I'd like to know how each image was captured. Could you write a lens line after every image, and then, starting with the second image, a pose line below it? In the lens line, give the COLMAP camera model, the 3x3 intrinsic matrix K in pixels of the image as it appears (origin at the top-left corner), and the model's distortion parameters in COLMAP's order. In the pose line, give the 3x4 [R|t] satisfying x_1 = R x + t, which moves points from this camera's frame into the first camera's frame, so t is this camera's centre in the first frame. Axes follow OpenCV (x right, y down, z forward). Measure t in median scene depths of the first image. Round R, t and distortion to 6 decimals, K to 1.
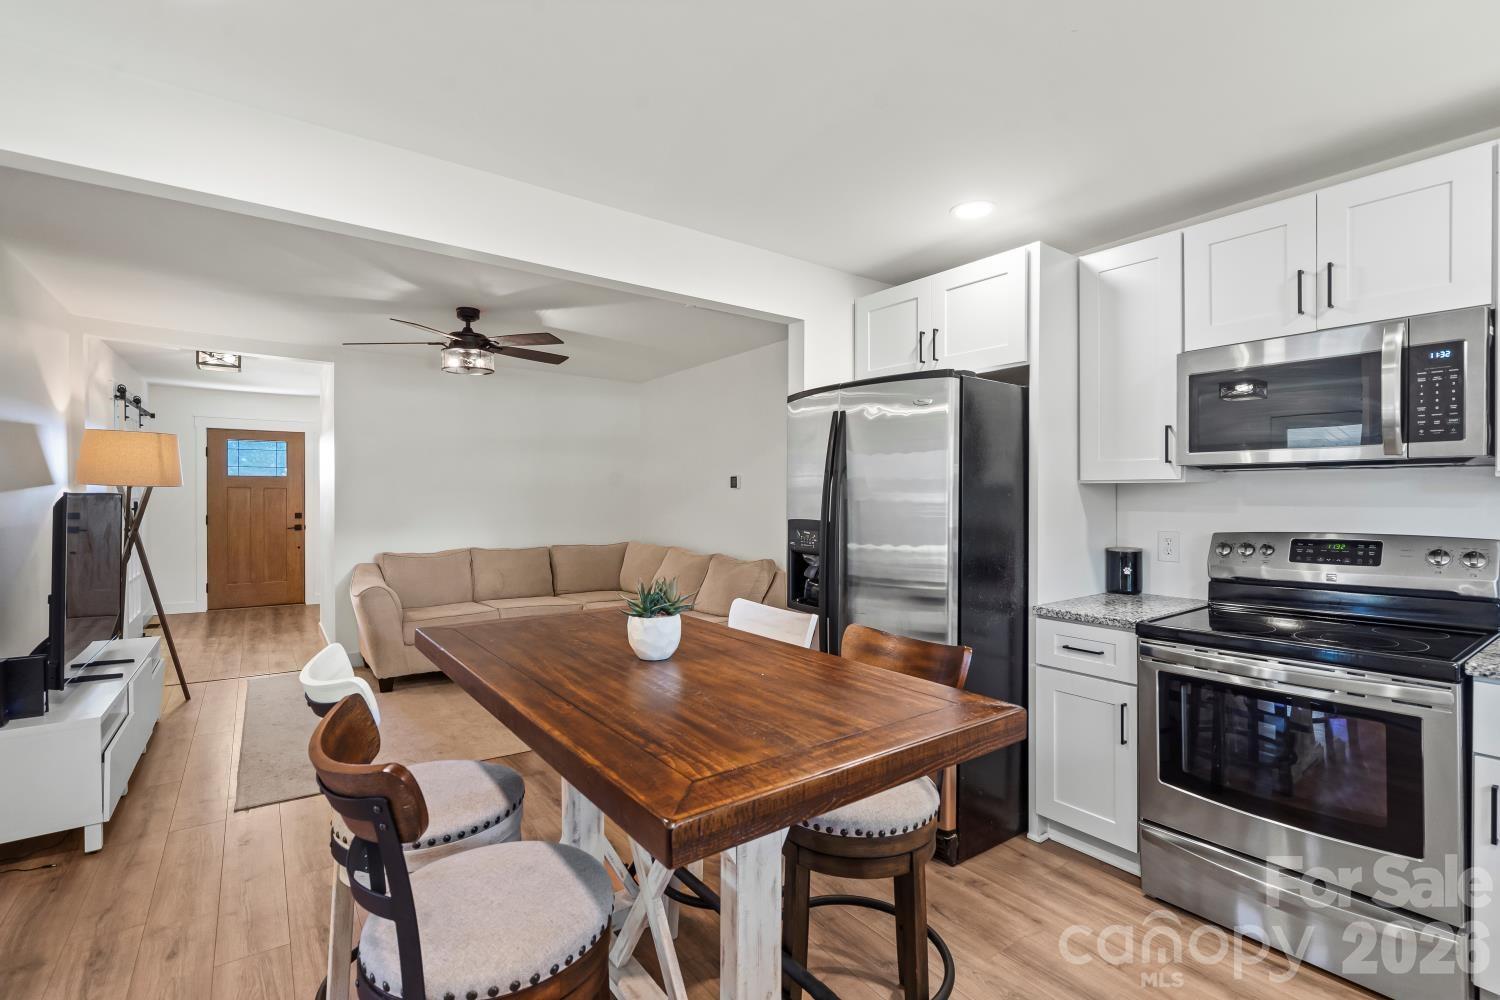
lens RADIAL K [[685.1, 0, 750.6], [0, 685.1, 501.6], [0, 0, 1]] dist [-0.019667, -0.000509]
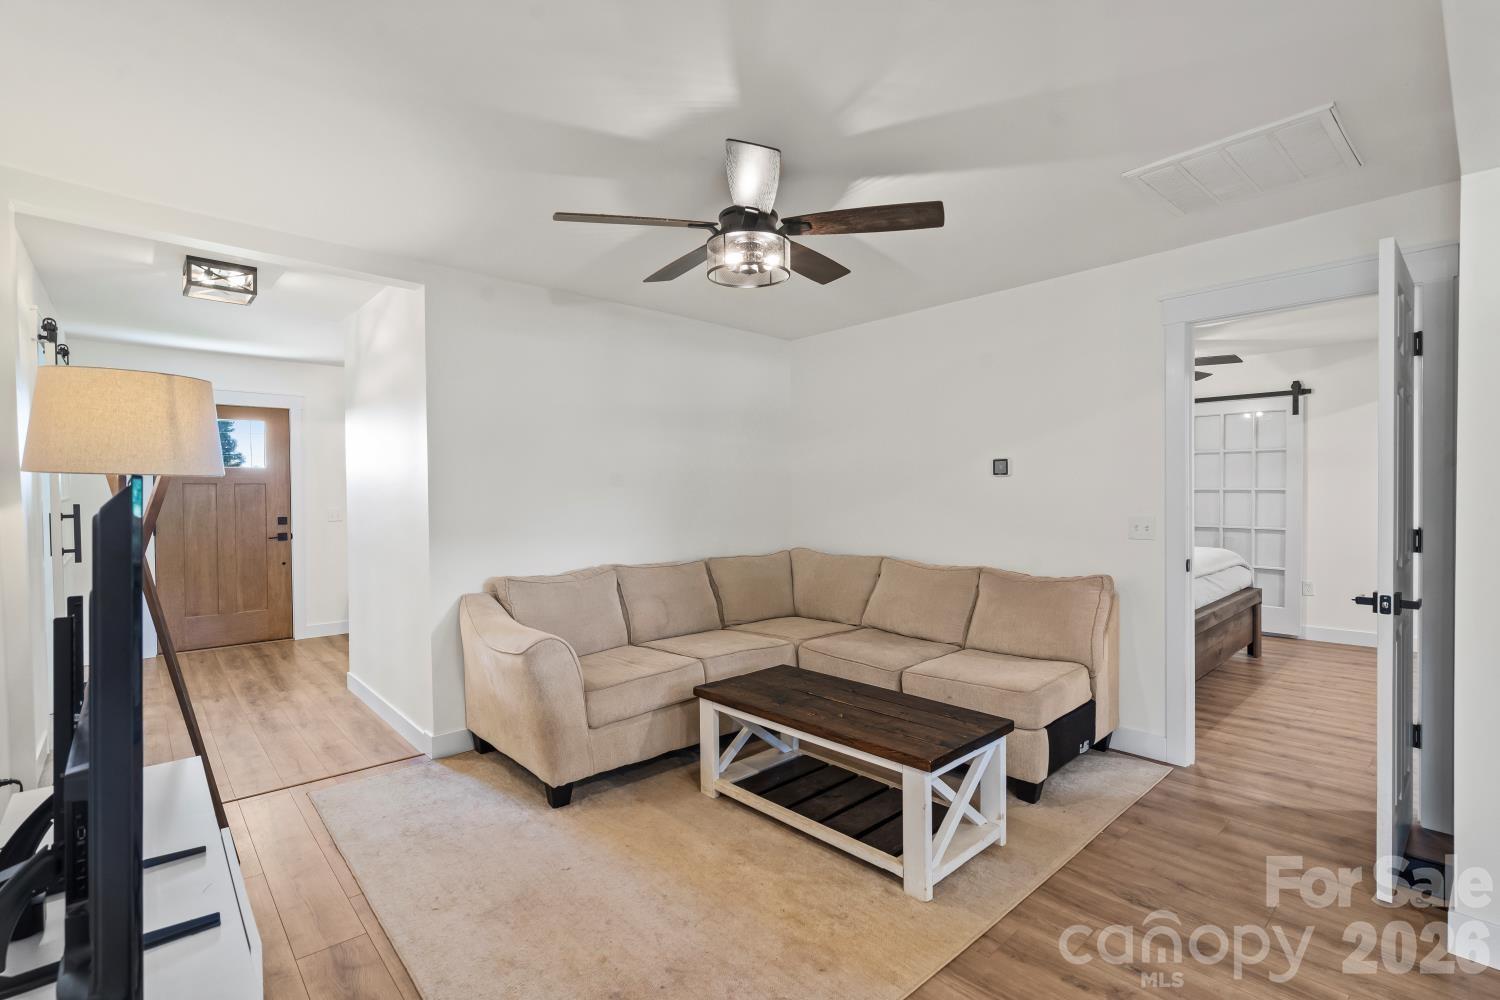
lens RADIAL K [[685.1, 0, 751.1], [0, 685.1, 497.9], [0, 0, 1]] dist [-0.019667, -0.000509]
pose [[0.993616, -0.009185, 0.112445, -0.348360], [0.009428, 0.999954, -0.001634, 0.002722], [-0.112425, 0.002684, 0.993657, 0.296873]]
